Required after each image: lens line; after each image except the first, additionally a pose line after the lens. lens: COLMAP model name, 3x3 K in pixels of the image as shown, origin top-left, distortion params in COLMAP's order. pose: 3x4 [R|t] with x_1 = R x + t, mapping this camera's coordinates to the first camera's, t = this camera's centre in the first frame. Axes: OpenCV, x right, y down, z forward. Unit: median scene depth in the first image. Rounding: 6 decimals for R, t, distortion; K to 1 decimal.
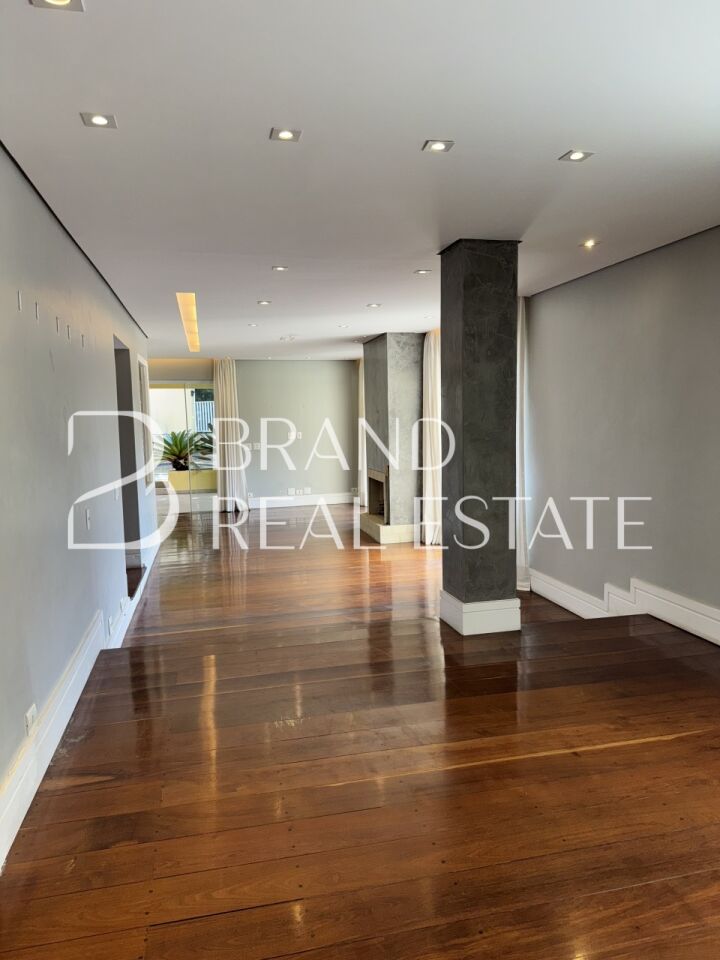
lens RADIAL K [[669.5, 0, 360.0], [0, 669.5, 480.0], [0, 0, 1]] dist [0.100290, -0.000425]
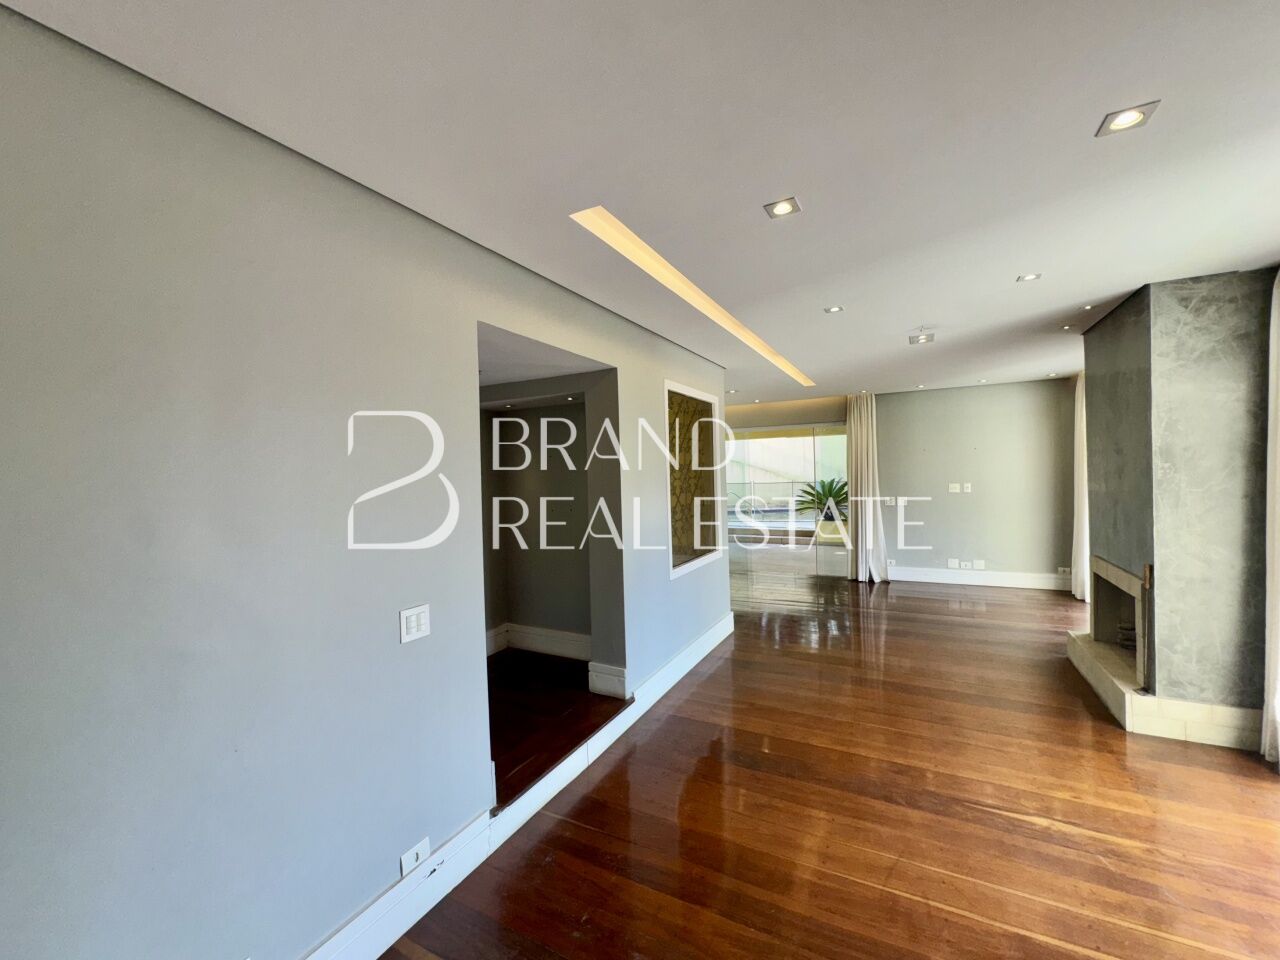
lens RADIAL K [[514.4, 0, 639.6], [0, 514.4, 478.3], [0, 0, 1]] dist [0.000846, 0.000812]
pose [[0.759485, 0.009146, -0.650461, 0.004509], [-0.052210, 0.997533, -0.046935, -0.046673], [0.648426, 0.069607, 0.758088, 0.490192]]
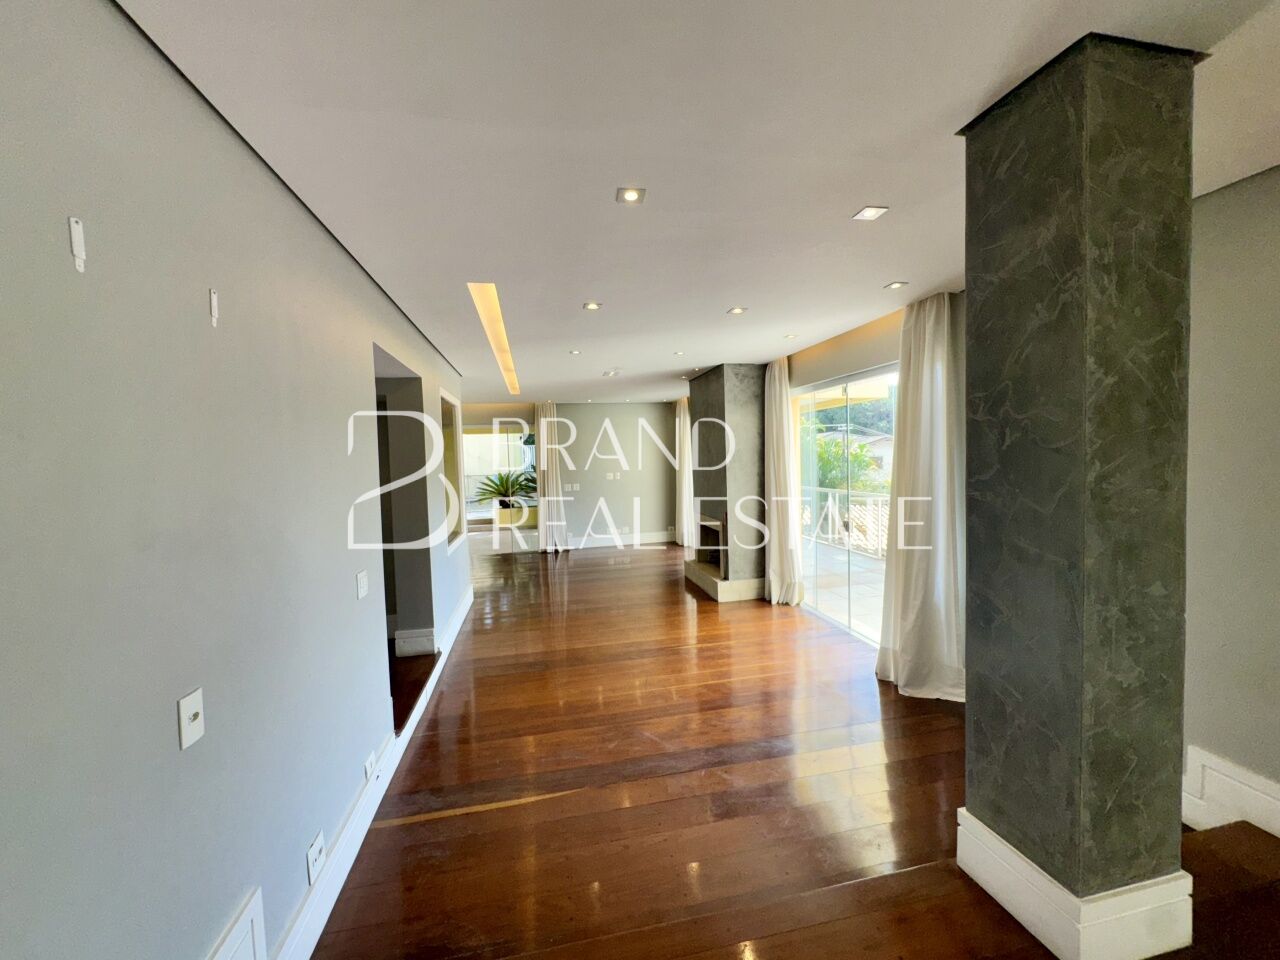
lens RADIAL K [[514.4, 0, 639.6], [0, 514.4, 478.3], [0, 0, 1]] dist [0.000846, 0.000812]
pose [[0.999654, -0.008168, -0.025014, -0.054419], [0.006861, 0.998630, -0.051884, -0.032305], [0.025403, 0.051694, 0.998340, 0.316220]]
